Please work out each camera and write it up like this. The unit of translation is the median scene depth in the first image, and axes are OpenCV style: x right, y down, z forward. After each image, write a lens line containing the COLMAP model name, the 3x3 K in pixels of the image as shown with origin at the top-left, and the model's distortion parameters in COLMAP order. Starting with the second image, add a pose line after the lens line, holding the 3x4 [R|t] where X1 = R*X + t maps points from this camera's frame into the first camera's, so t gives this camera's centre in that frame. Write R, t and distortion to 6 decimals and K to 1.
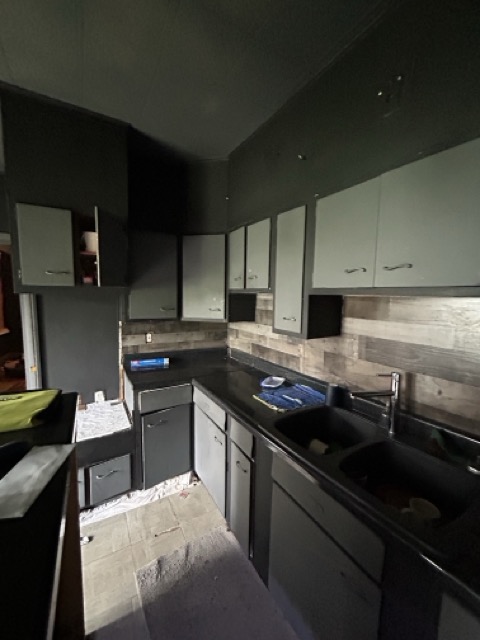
lens RADIAL K [[262.4, 0, 240.0], [0, 262.4, 320.0], [0, 0, 1]] dist [-0.003058, -0.000042]
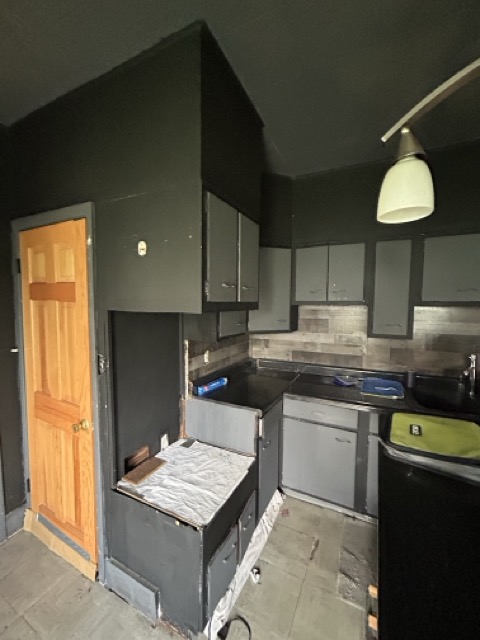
lens RADIAL K [[262.4, 0, 240.0], [0, 262.4, 320.0], [0, 0, 1]] dist [-0.003058, -0.000042]
pose [[0.842259, -0.052240, 0.536537, -0.774379], [0.063400, 0.997985, -0.002357, -0.051372], [-0.535333, 0.036002, 0.843874, 0.224766]]
